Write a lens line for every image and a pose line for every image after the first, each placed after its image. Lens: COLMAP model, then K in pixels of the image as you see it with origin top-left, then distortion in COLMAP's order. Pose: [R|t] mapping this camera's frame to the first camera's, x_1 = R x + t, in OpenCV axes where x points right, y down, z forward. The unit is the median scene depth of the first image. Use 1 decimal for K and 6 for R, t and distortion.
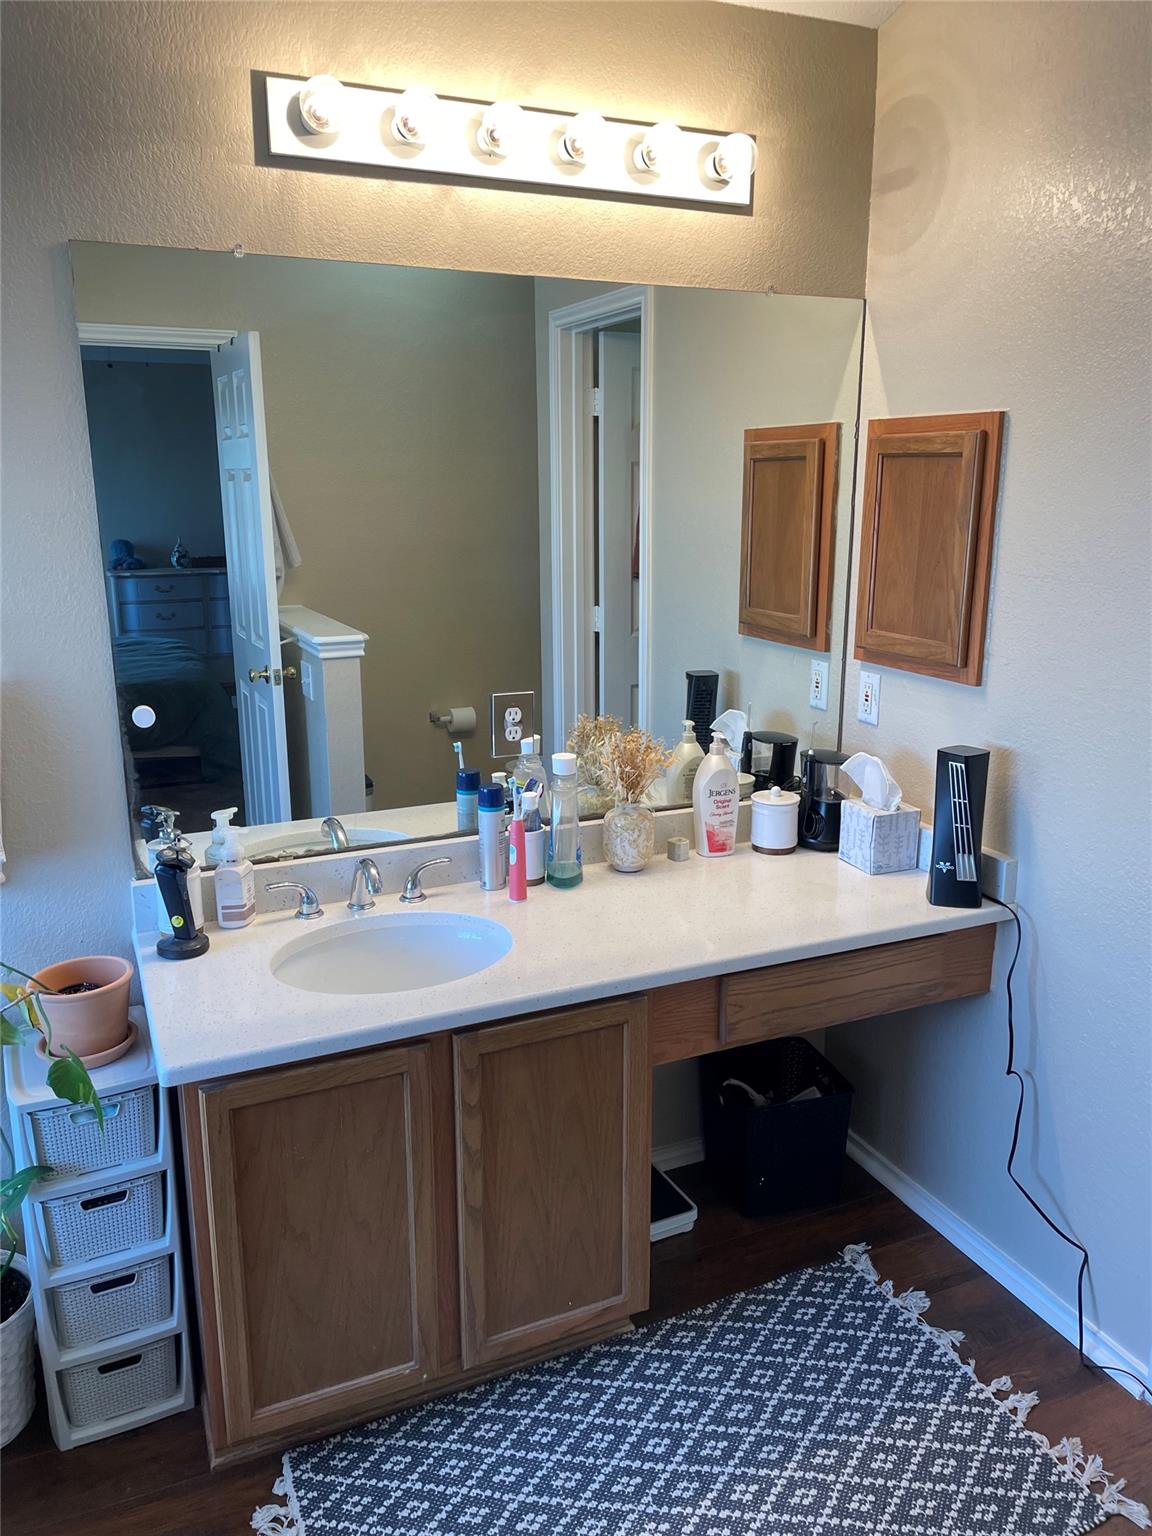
lens RADIAL K [[1161.6, 0, 568.6], [0, 1161.6, 767.0], [0, 0, 1]] dist [0.081980, -0.092055]
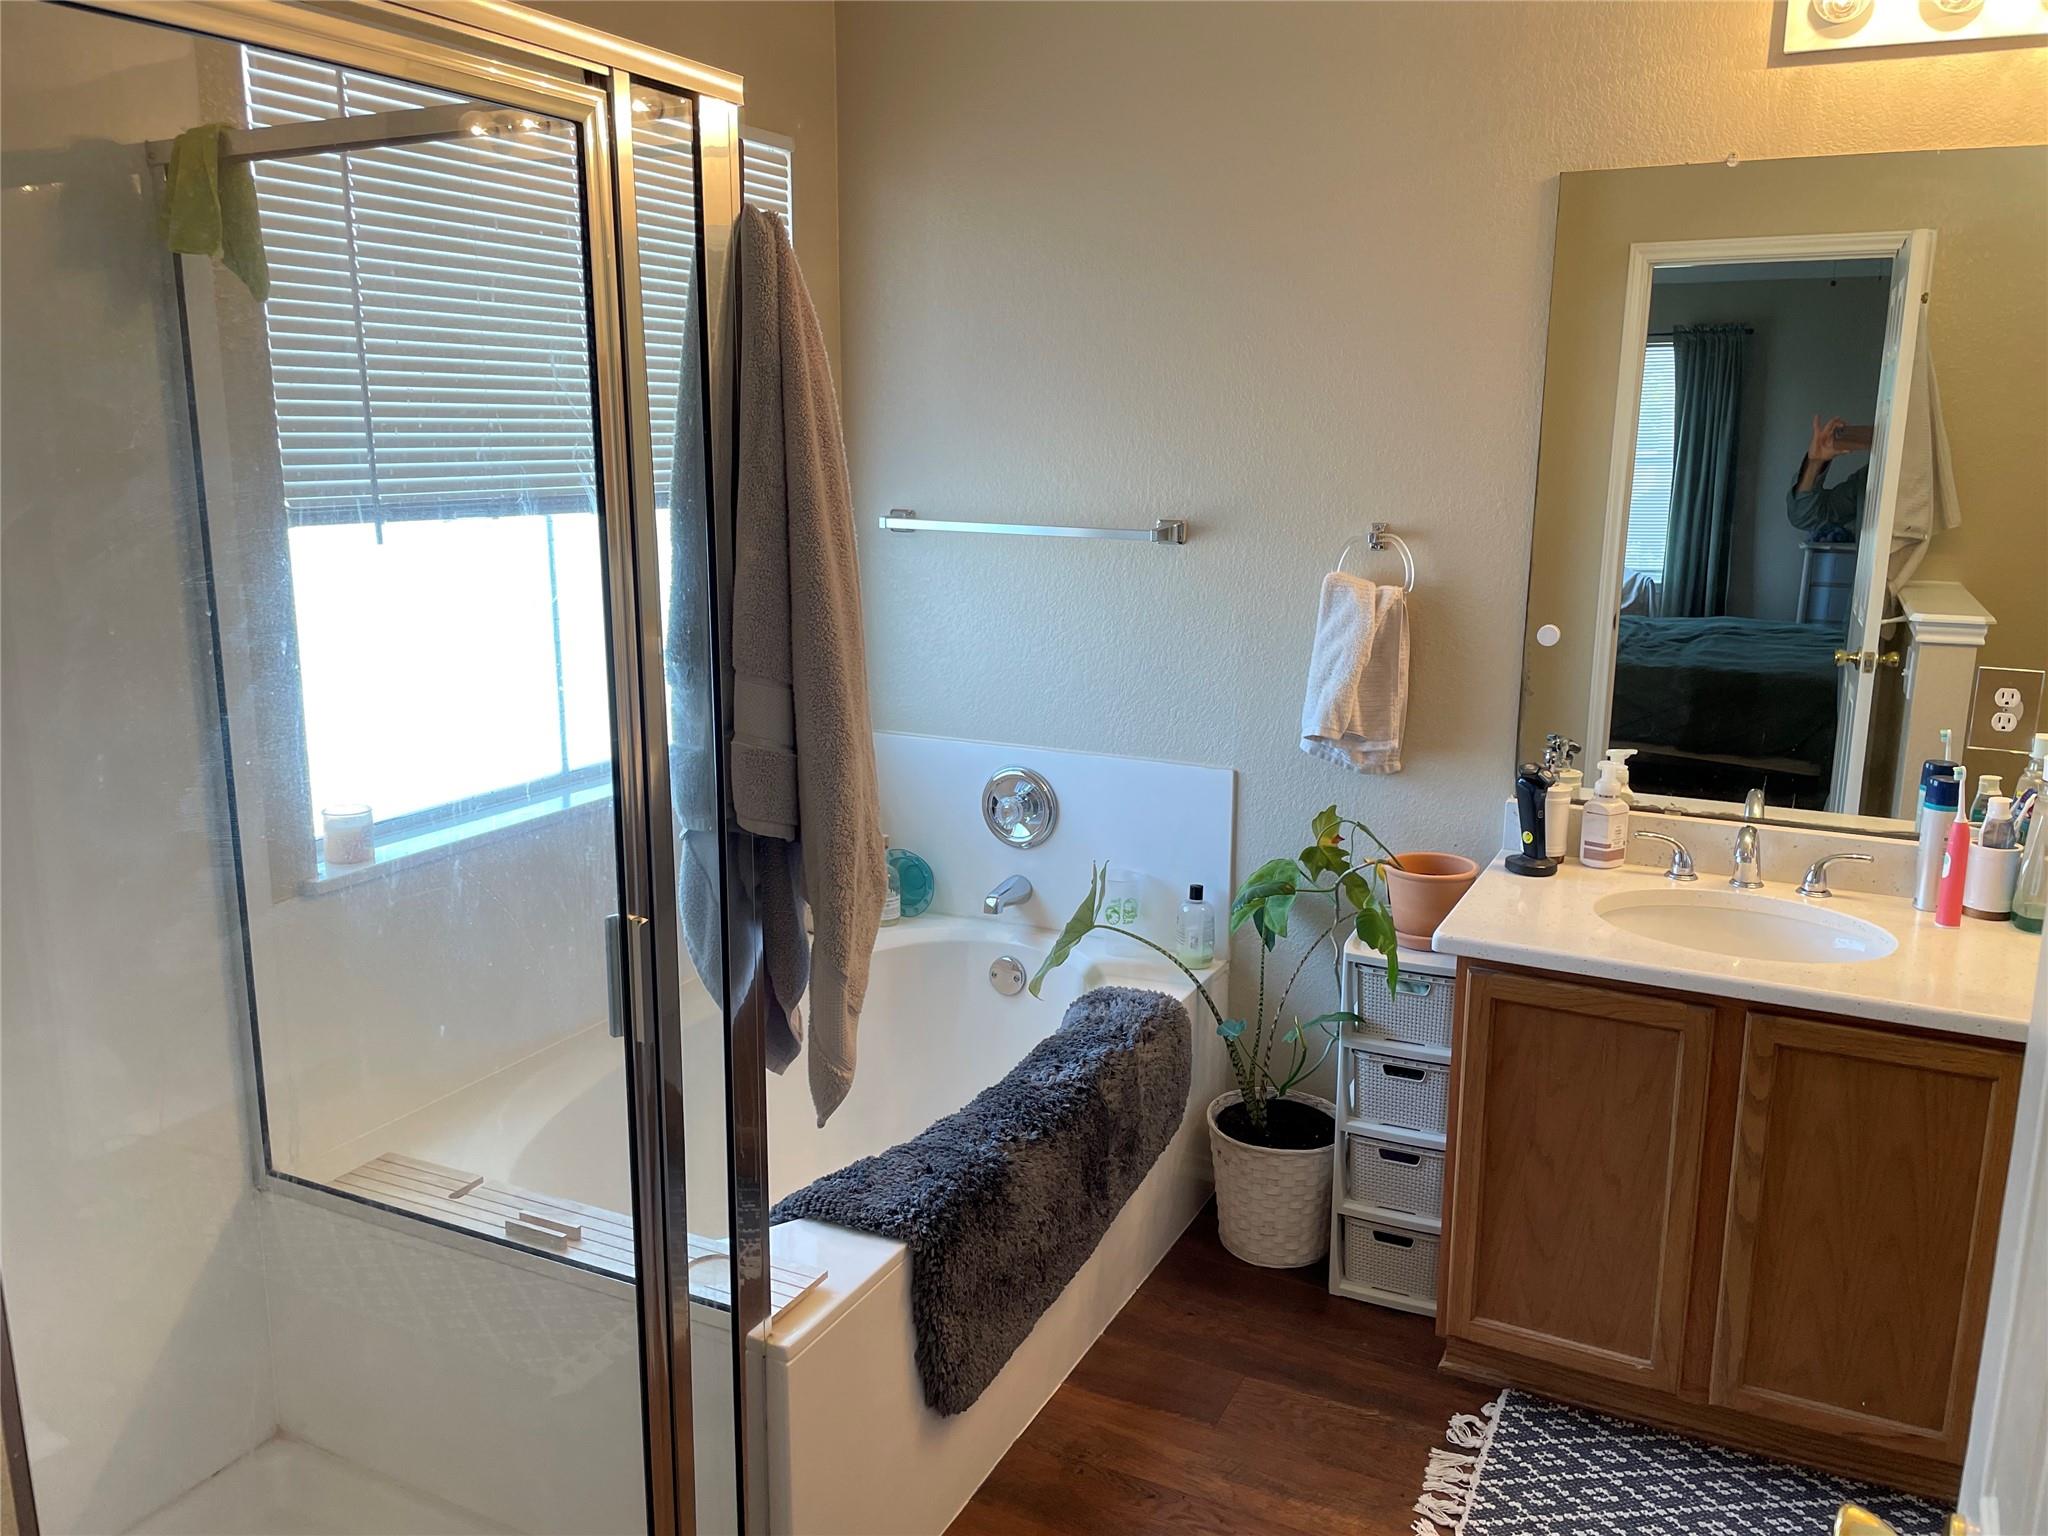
lens RADIAL K [[1548.8, 0, 1029.7], [0, 1548.8, 766.9], [0, 0, 1]] dist [0.081980, -0.092055]
pose [[0.633815, 0.175264, -0.753367, 0.398720], [-0.198810, 0.978181, 0.060304, 0.078362], [0.747498, 0.111555, 0.654830, -0.202196]]
